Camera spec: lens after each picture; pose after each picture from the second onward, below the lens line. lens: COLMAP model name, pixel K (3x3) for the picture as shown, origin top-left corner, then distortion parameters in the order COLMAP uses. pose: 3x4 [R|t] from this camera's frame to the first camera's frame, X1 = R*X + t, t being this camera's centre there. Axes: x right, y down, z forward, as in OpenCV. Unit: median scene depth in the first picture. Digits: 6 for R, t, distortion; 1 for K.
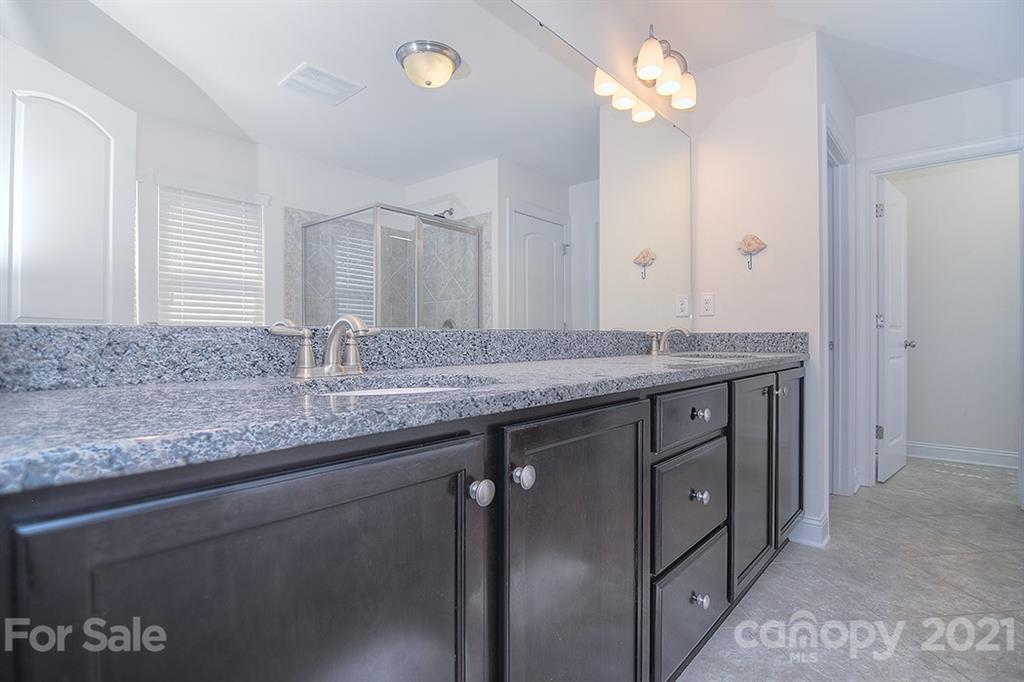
lens RADIAL K [[497.1, 0, 517.5], [0, 497.1, 358.4], [0, 0, 1]] dist [-0.004105, -0.013069]
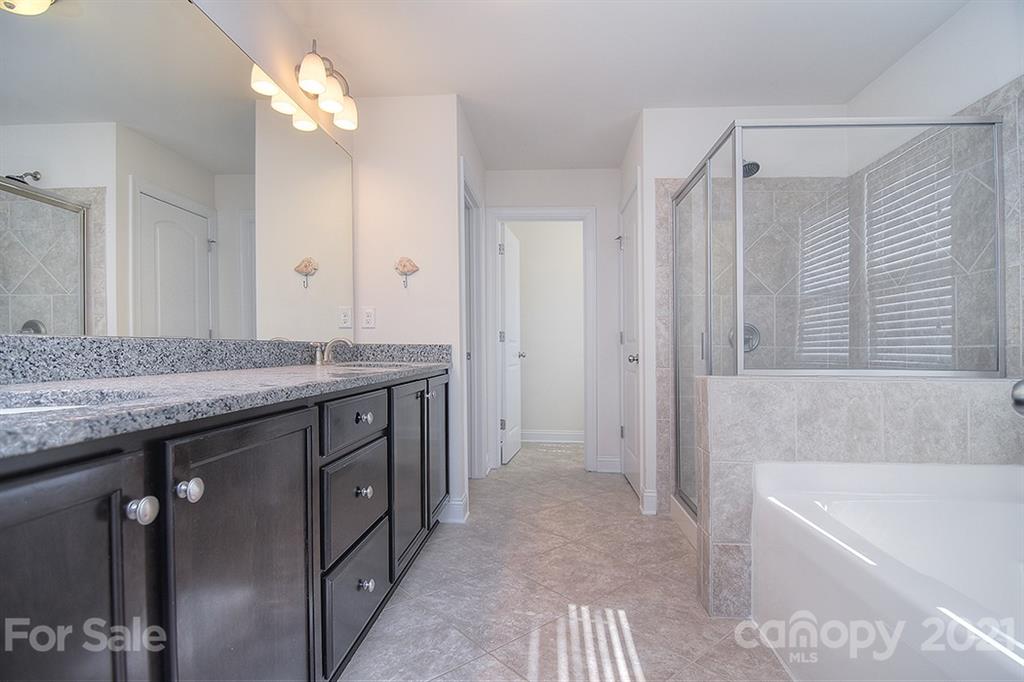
lens RADIAL K [[497.1, 0, 517.5], [0, 497.1, 358.4], [0, 0, 1]] dist [-0.004105, -0.013069]
pose [[0.791924, -0.001580, 0.610617, -0.027672], [0.013871, 0.999785, -0.015402, 0.000988], [-0.610461, 0.020667, 0.791776, -0.066414]]
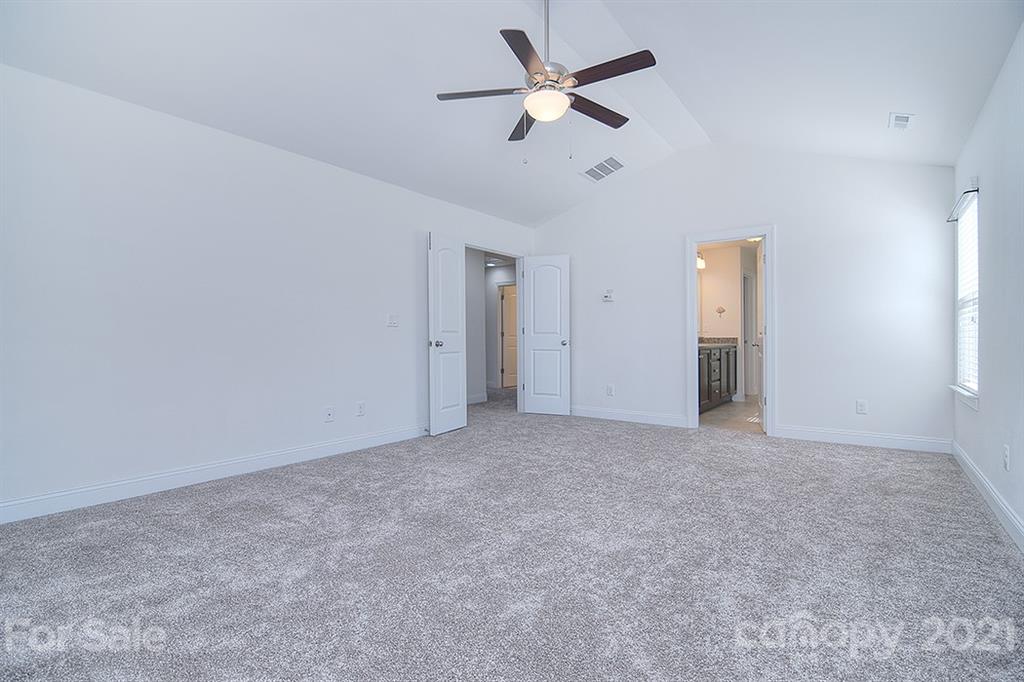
lens RADIAL K [[497.1, 0, 517.5], [0, 497.1, 358.4], [0, 0, 1]] dist [-0.004105, -0.013069]
pose [[0.995913, -0.008687, 0.089903, -1.705735], [0.008077, 0.999942, 0.007153, 0.074333], [-0.089960, -0.006398, 0.995925, -3.144021]]
